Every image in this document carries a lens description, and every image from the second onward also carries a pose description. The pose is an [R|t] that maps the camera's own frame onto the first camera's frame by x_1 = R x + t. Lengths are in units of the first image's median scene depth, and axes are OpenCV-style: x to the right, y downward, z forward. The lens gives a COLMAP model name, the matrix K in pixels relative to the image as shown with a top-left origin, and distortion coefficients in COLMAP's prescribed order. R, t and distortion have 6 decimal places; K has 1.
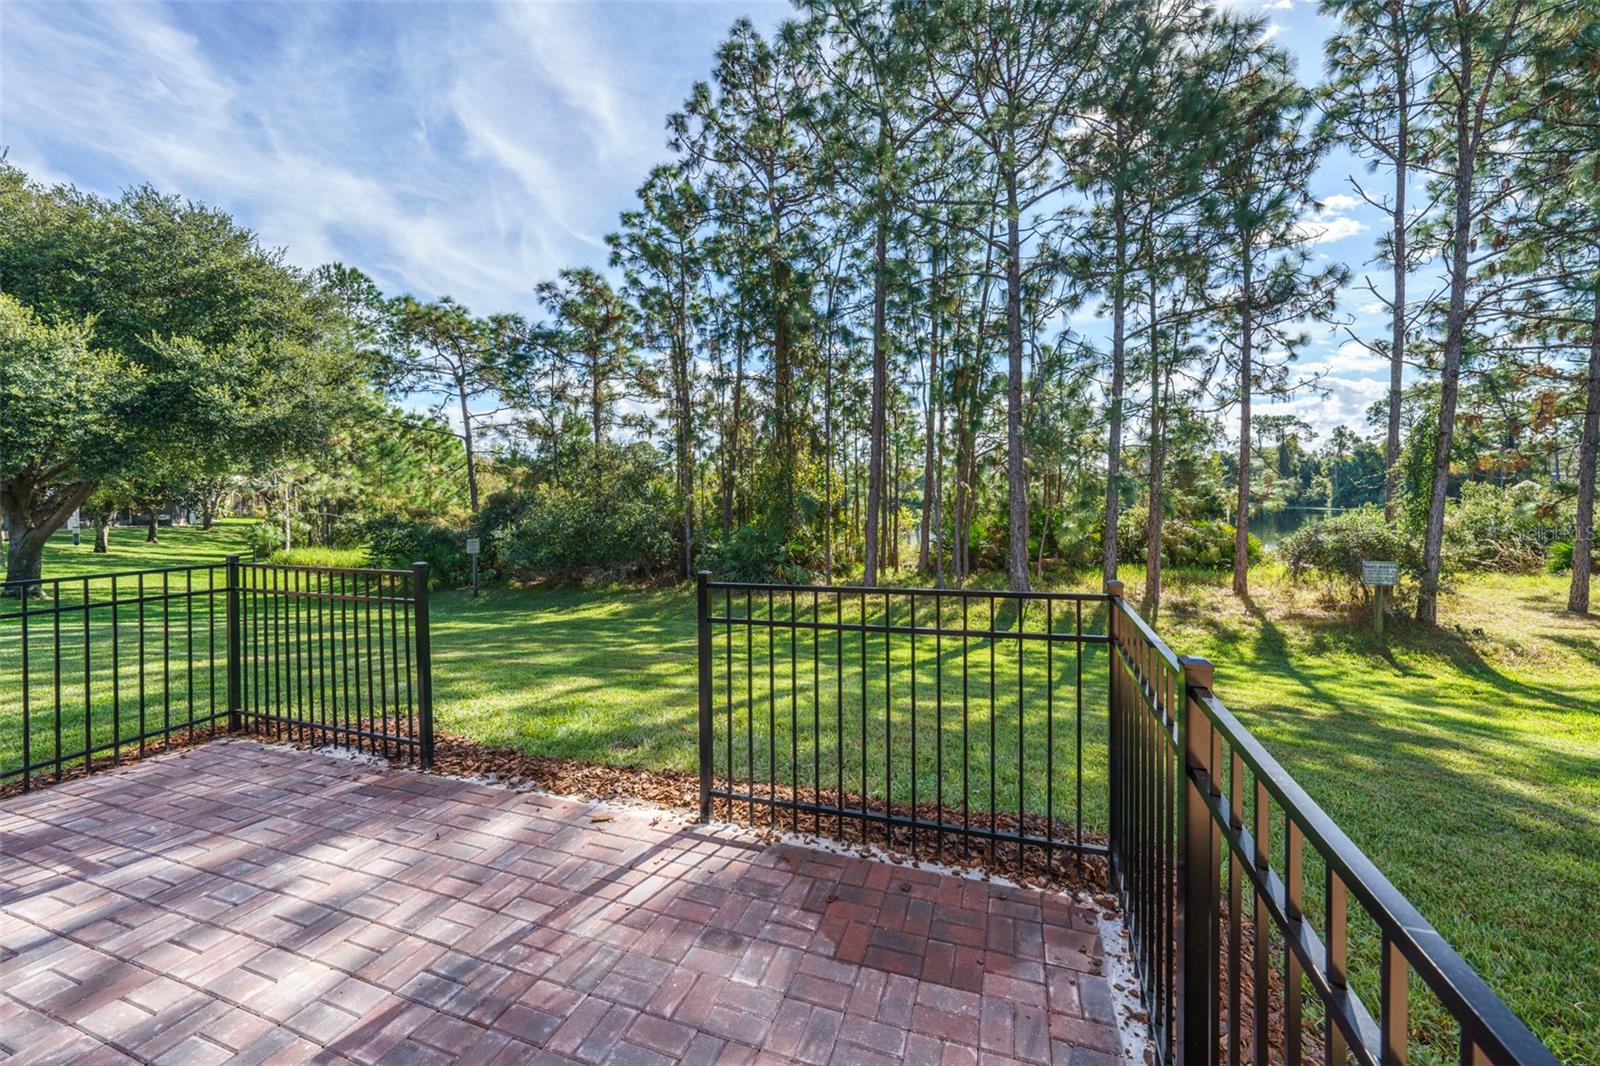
lens RADIAL K [[574.6, 0, 779.6], [0, 574.6, 498.5], [0, 0, 1]] dist [-0.005653, 0.000817]
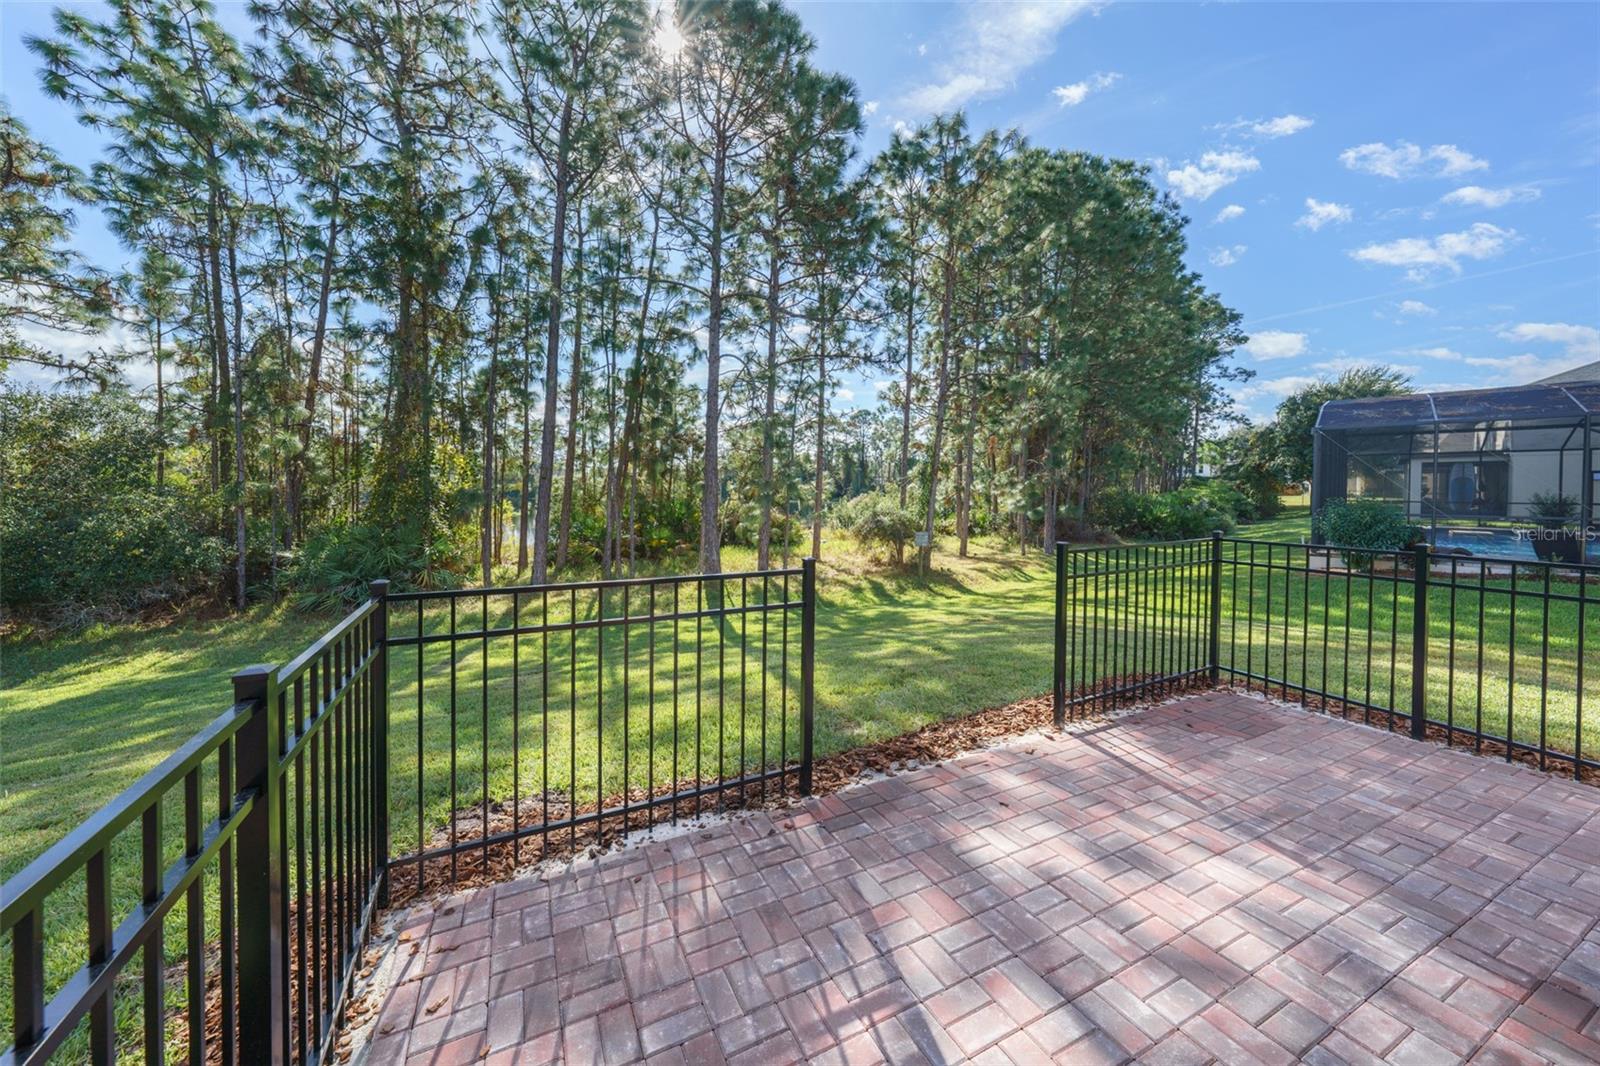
lens RADIAL K [[574.6, 0, 773.3], [0, 574.6, 497.6], [0, 0, 1]] dist [-0.005653, 0.000817]
pose [[0.721305, -0.001454, 0.692616, -1.664009], [-0.006233, 0.999944, 0.008591, 0.016935], [-0.692589, -0.010514, 0.721256, 0.543534]]
